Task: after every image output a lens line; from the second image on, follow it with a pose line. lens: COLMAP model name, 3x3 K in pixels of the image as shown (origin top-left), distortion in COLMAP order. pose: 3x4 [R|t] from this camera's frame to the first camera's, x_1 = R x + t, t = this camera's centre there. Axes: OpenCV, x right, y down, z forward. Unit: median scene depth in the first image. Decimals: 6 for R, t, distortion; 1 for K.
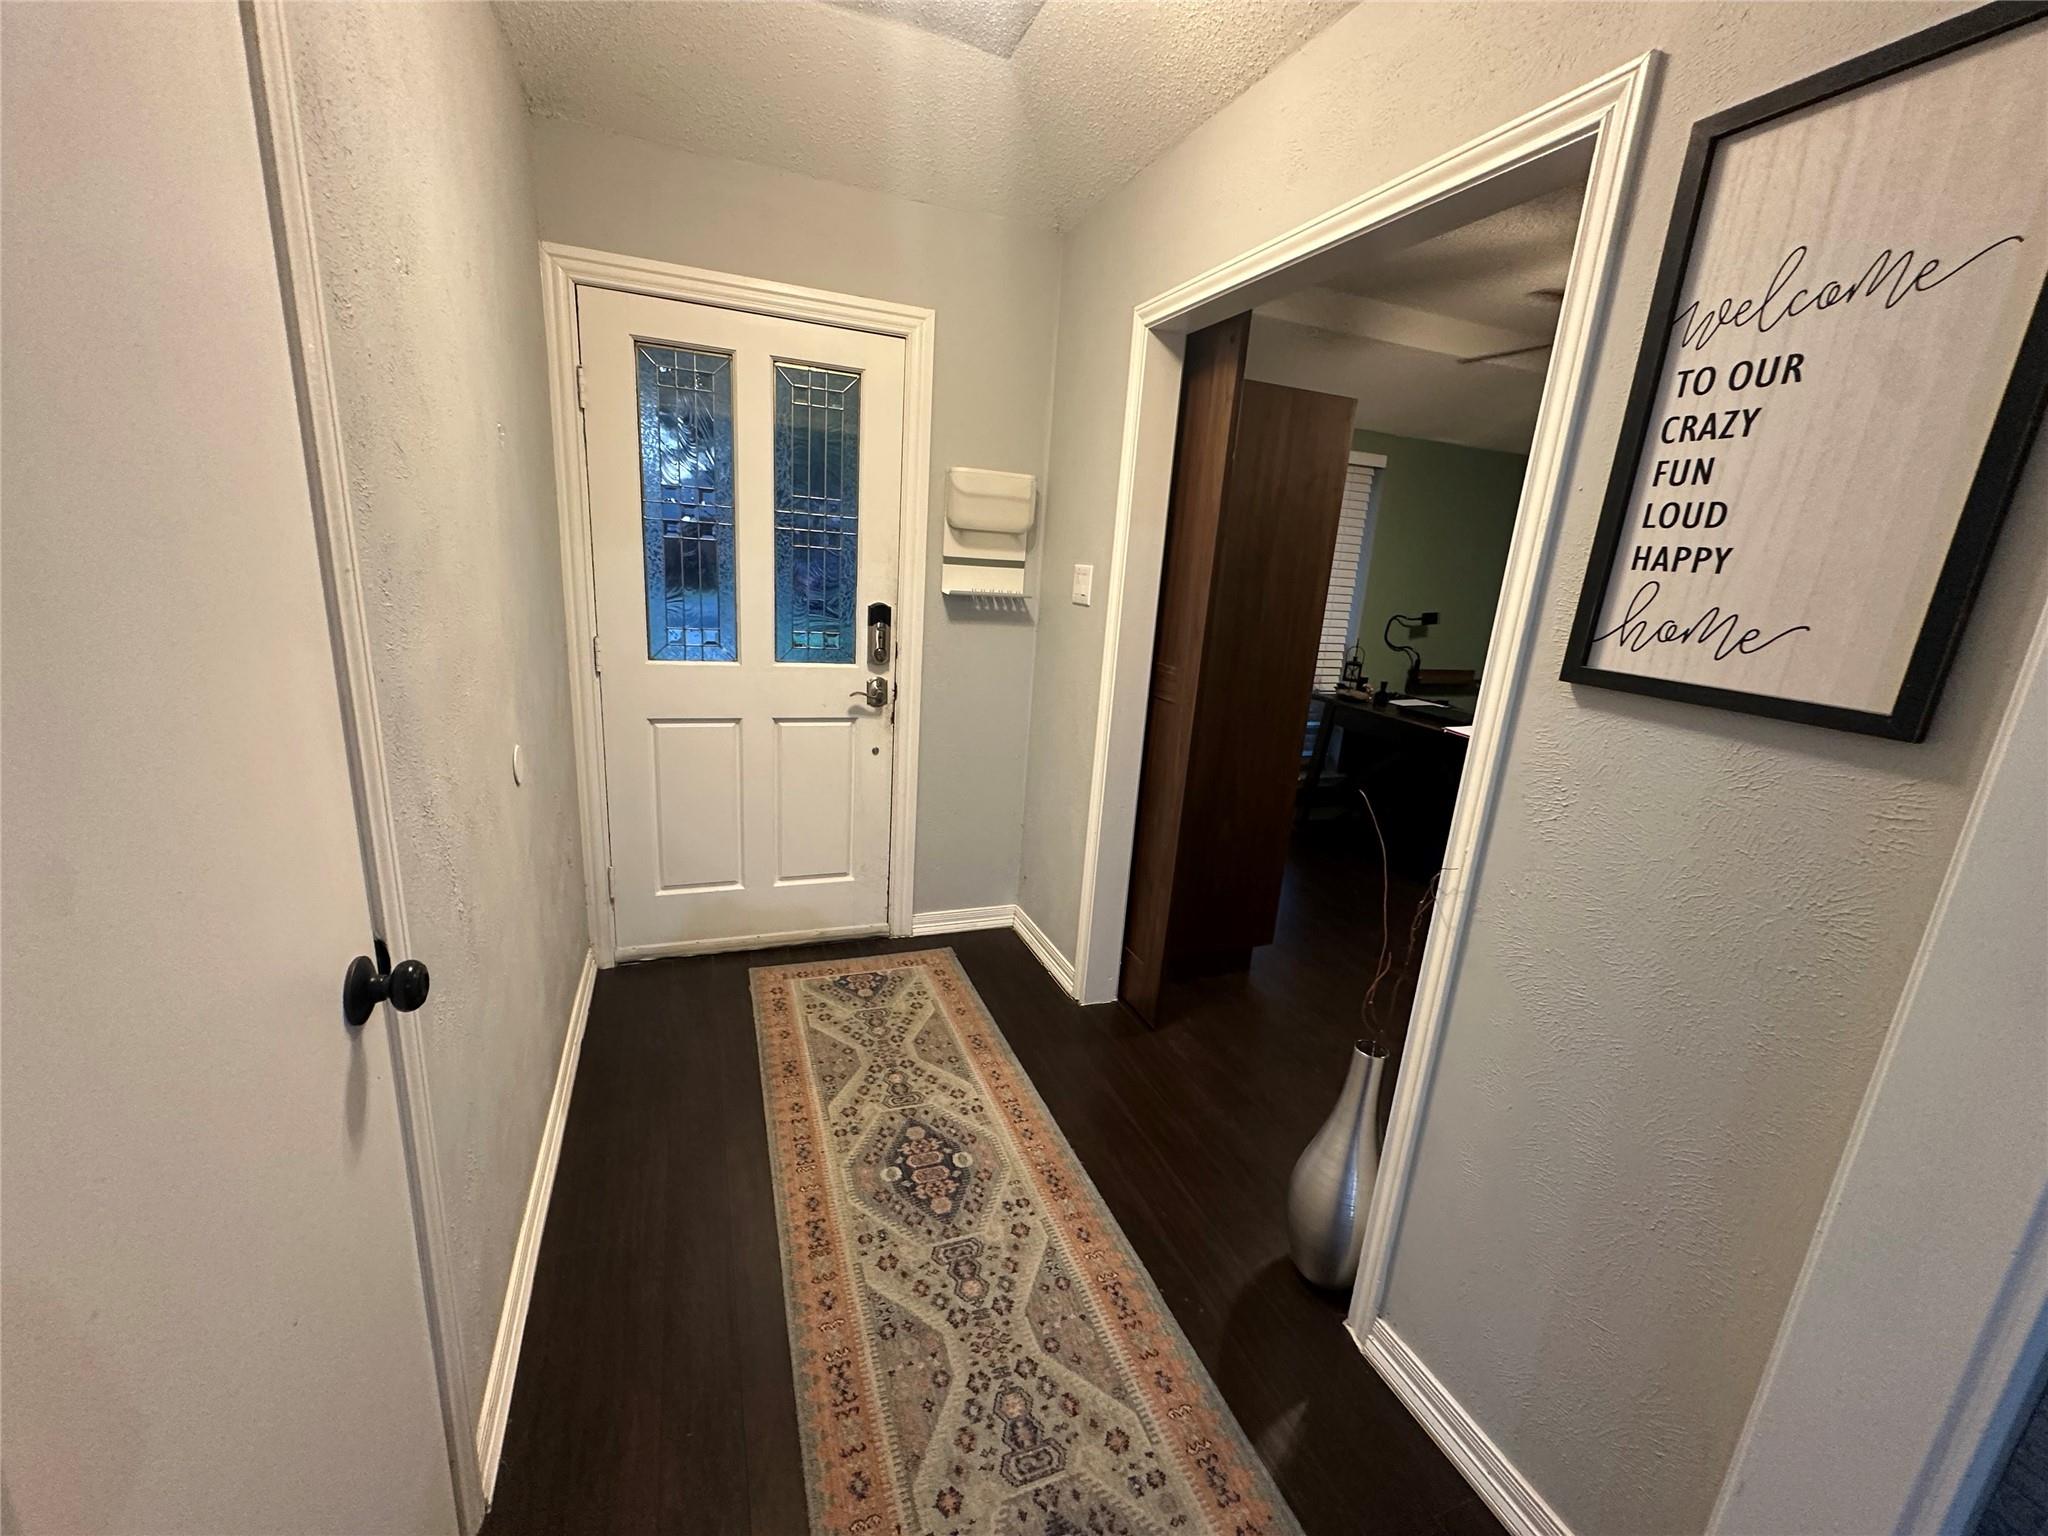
lens RADIAL K [[818.4, 0, 1022.3], [0, 818.4, 768.7], [0, 0, 1]] dist [0.000581, 0.000275]
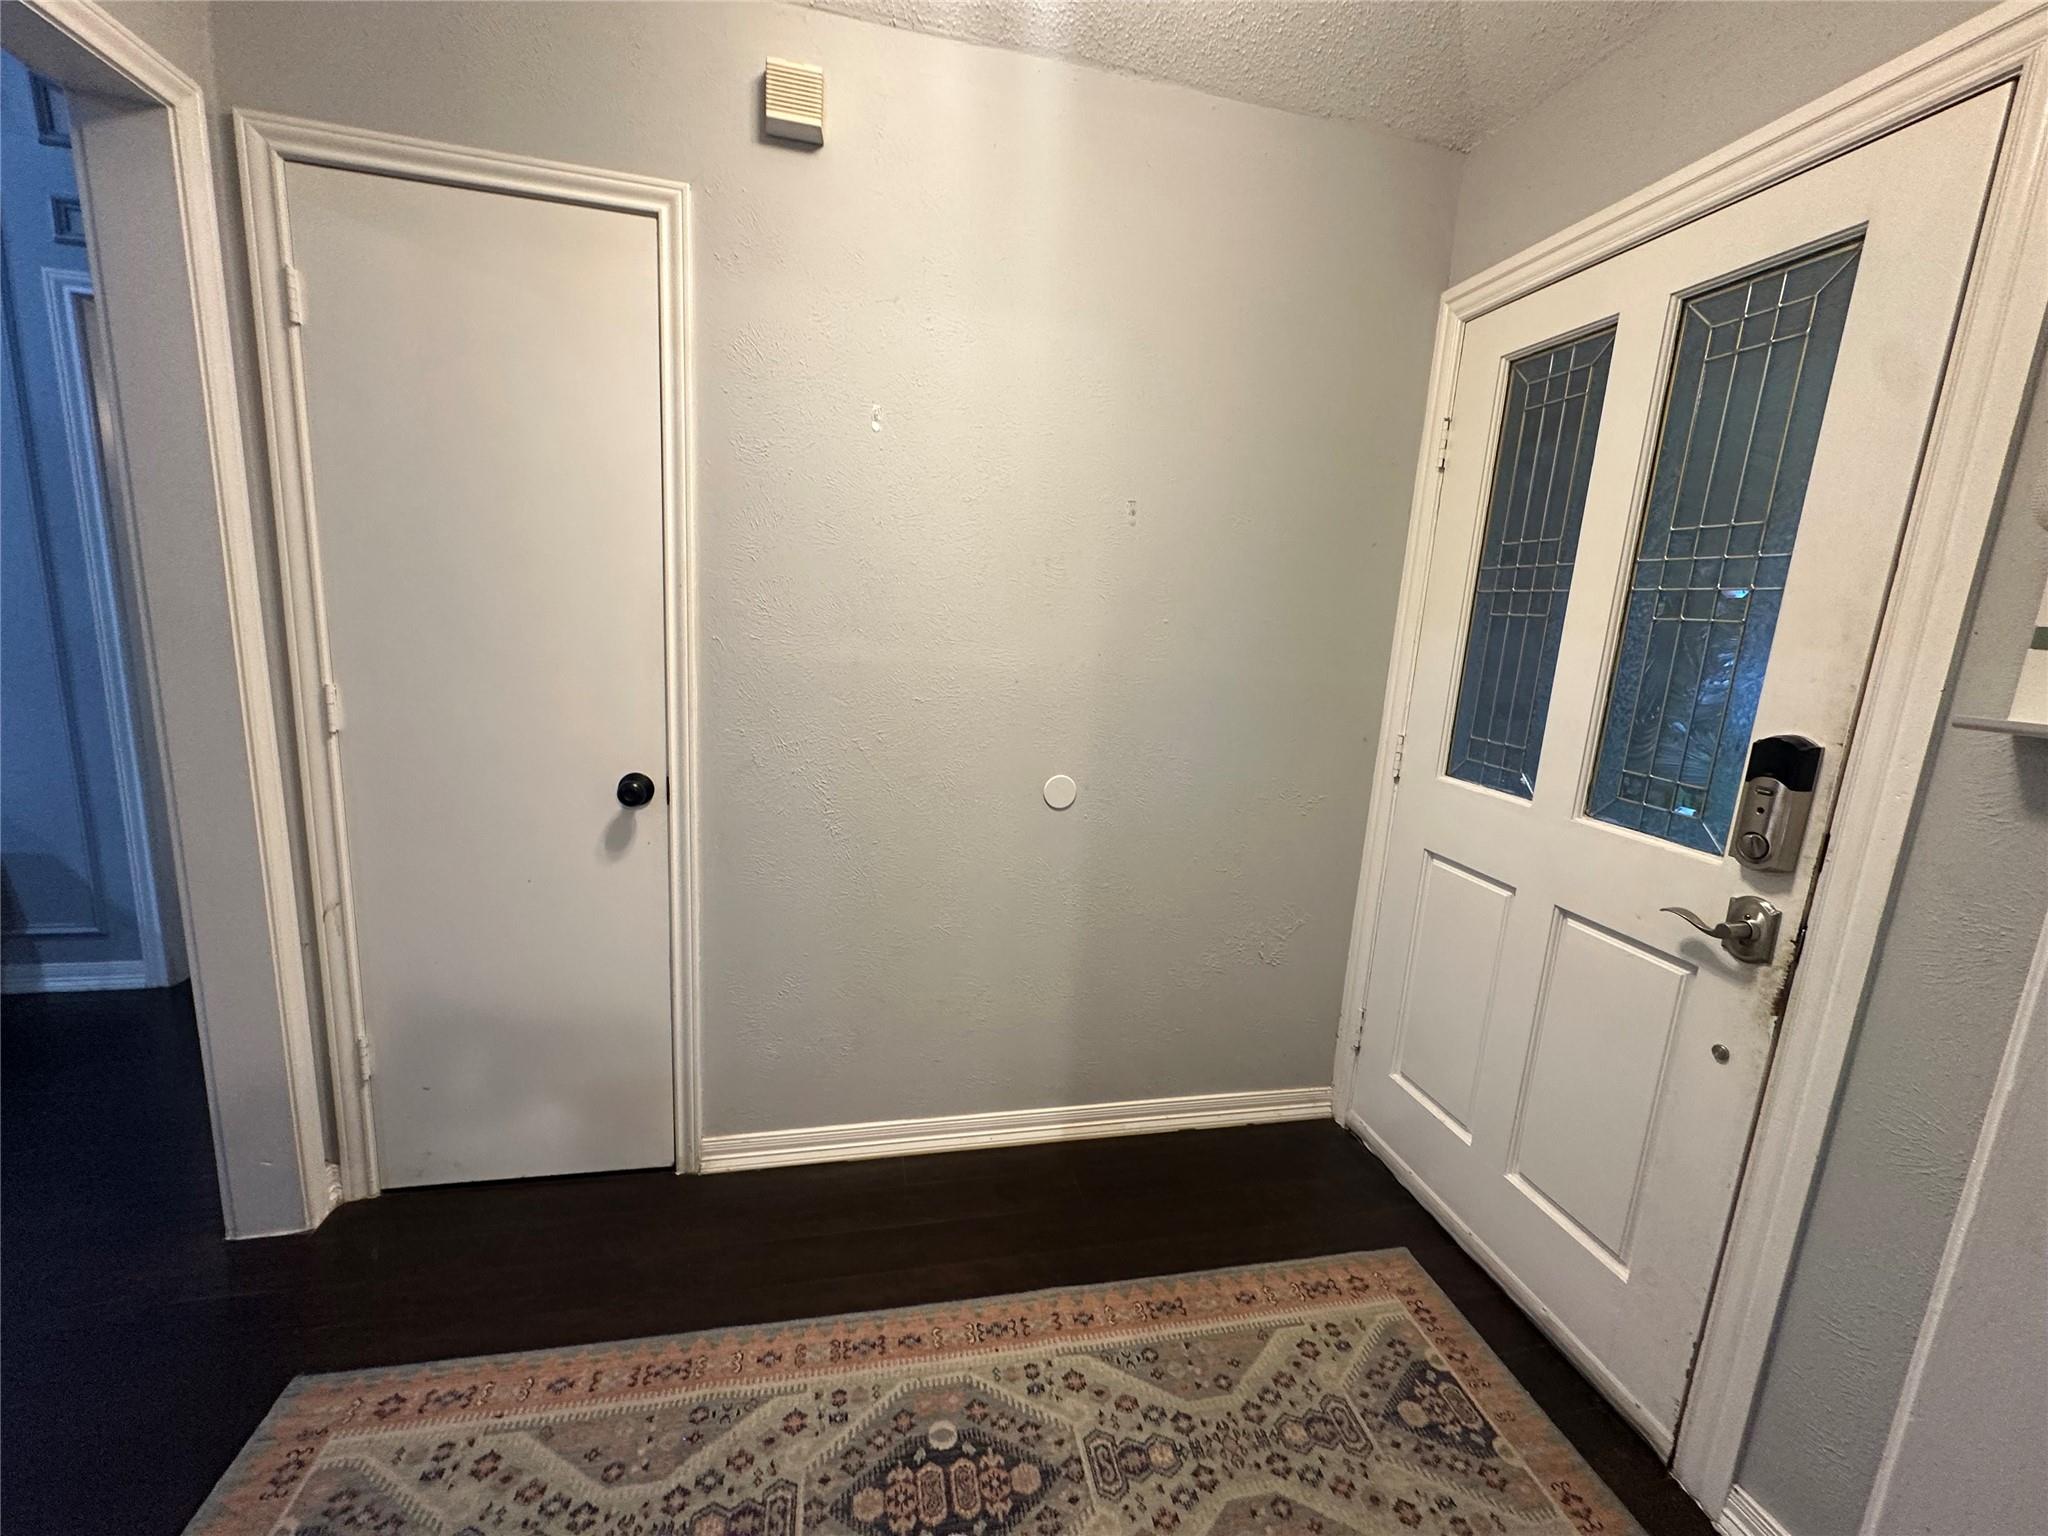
lens RADIAL K [[818.4, 0, 1021.3], [0, 818.4, 769.0], [0, 0, 1]] dist [0.000581, 0.000275]
pose [[-0.154872, 0.112480, -0.981510, 0.417276], [-0.313342, 0.936610, 0.156777, -0.161235], [0.936927, 0.331829, -0.109810, 0.859503]]
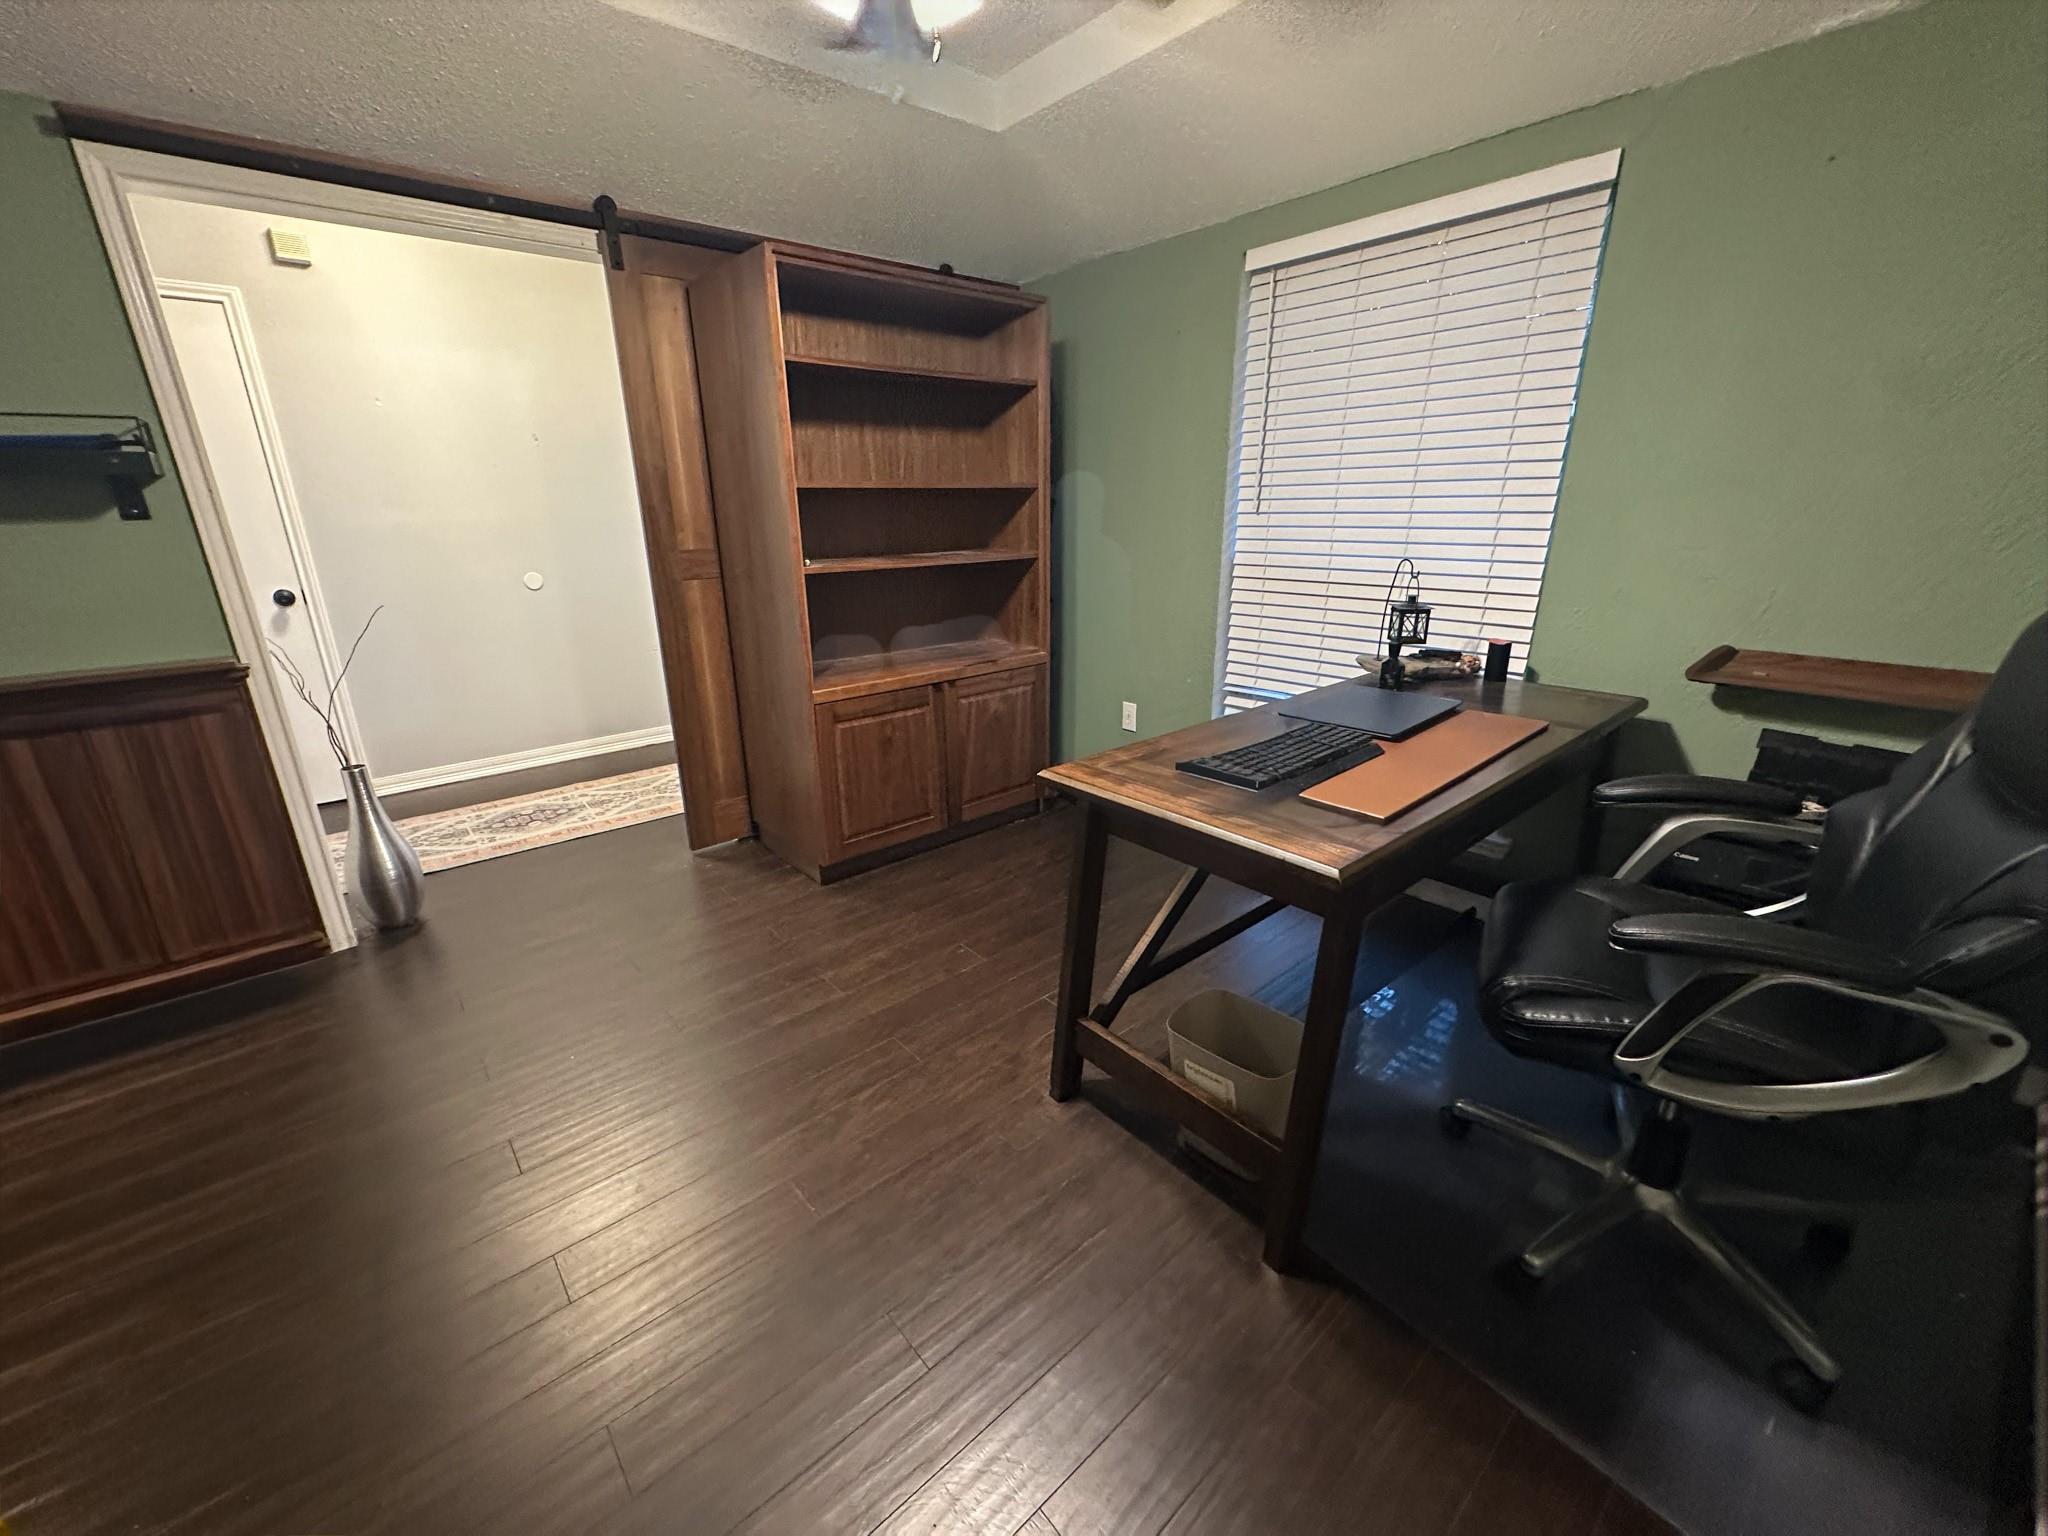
lens RADIAL K [[818.4, 0, 1020.8], [0, 818.4, 766.3], [0, 0, 1]] dist [0.000581, 0.000275]
pose [[0.326465, 0.229360, -0.916959, 1.736209], [-0.204159, 0.964324, 0.168520, -0.142554], [0.922897, 0.132189, 0.361644, 1.225526]]
